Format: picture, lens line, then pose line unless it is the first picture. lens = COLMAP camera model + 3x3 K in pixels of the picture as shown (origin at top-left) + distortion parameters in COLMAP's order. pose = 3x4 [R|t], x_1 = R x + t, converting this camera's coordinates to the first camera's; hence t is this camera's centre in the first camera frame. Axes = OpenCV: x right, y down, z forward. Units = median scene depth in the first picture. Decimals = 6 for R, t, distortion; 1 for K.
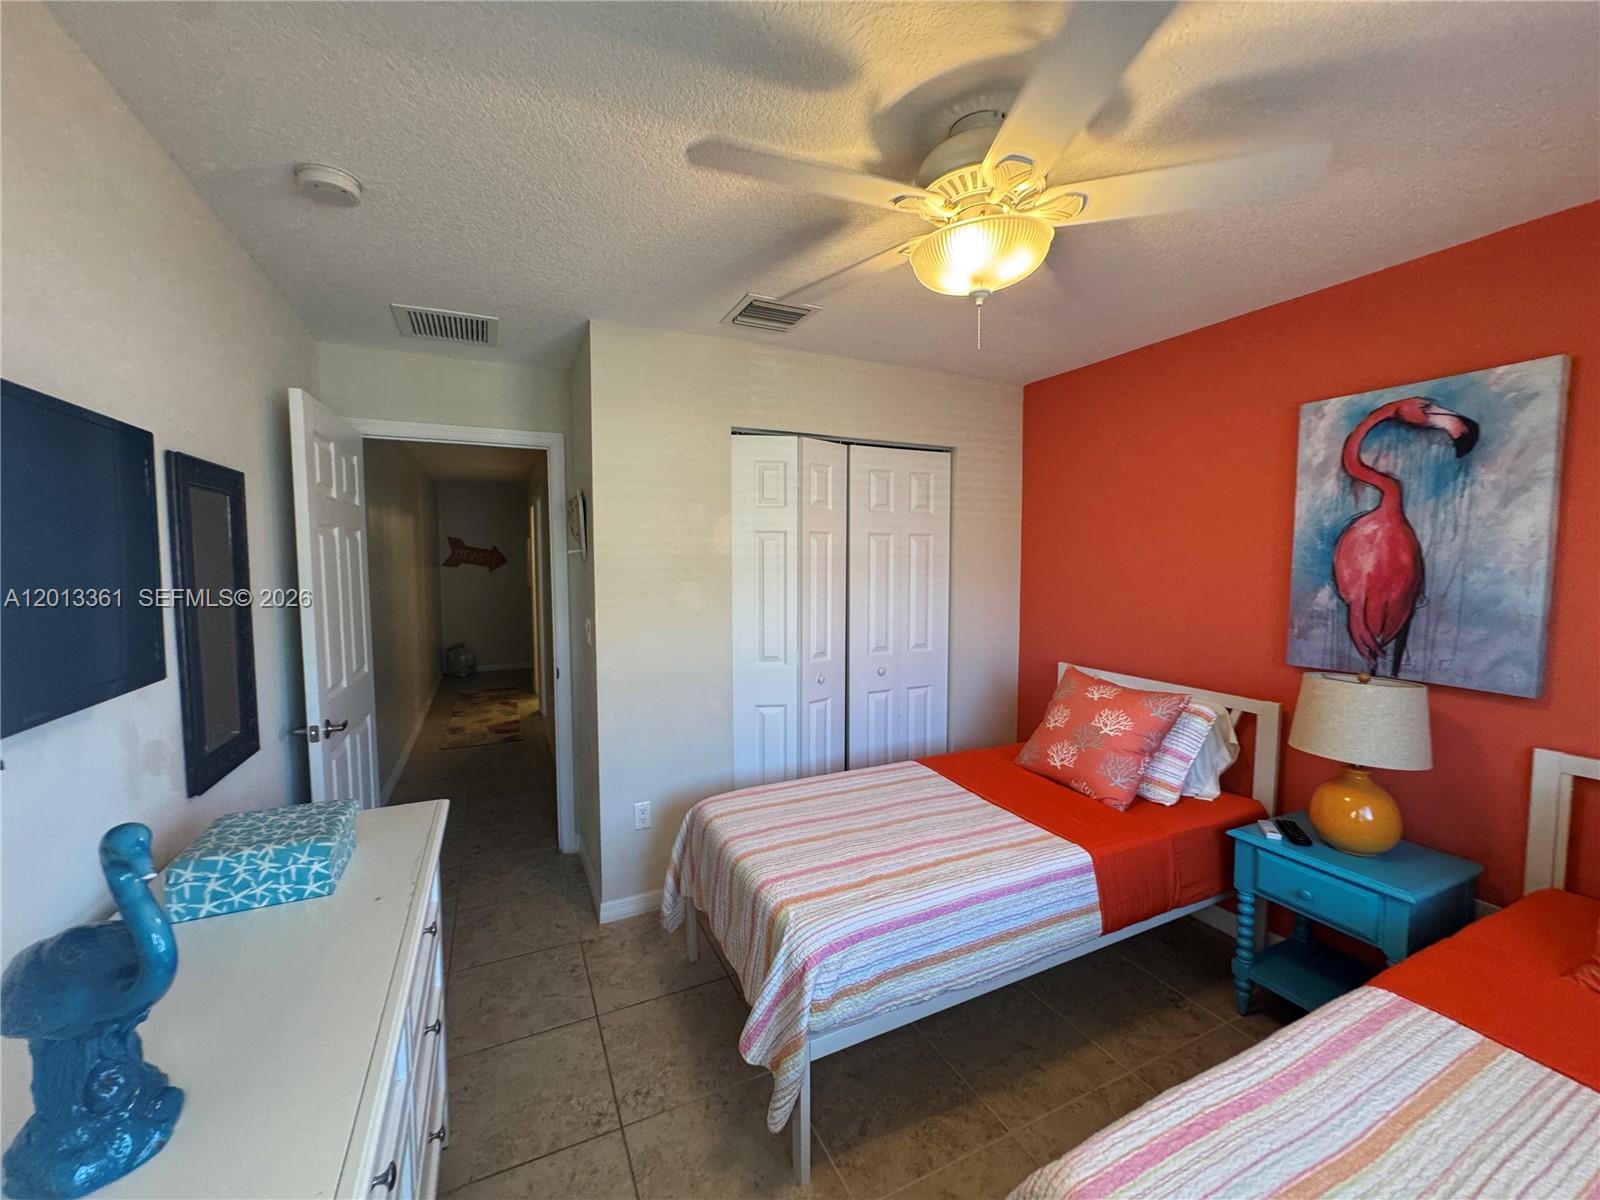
lens RADIAL K [[638.5, 0, 798.3], [0, 638.5, 598.3], [0, 0, 1]] dist [-0.002798, 0.000403]
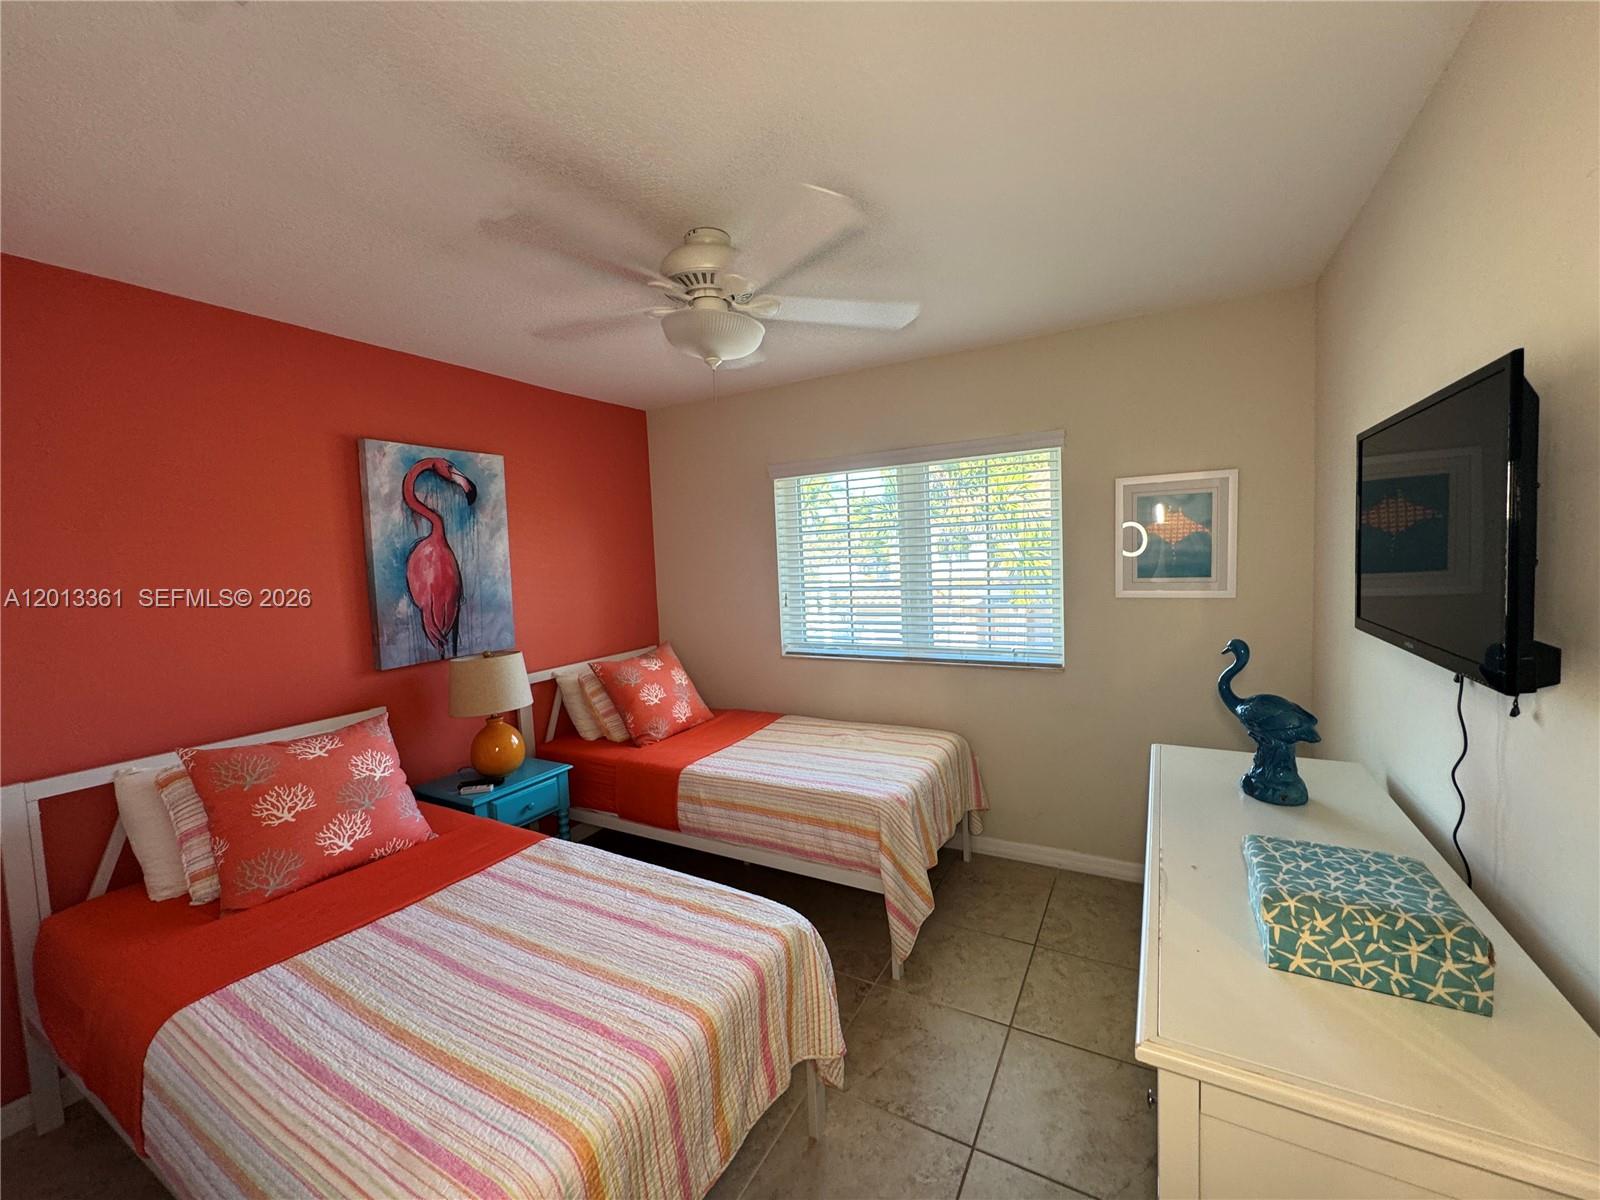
lens RADIAL K [[638.5, 0, 798.3], [0, 638.5, 598.3], [0, 0, 1]] dist [-0.002798, 0.000403]
pose [[-0.575723, -0.030399, 0.817079, -0.635687], [0.096181, 0.989853, 0.104597, -0.076566], [-0.811968, 0.138807, -0.566958, 1.160988]]
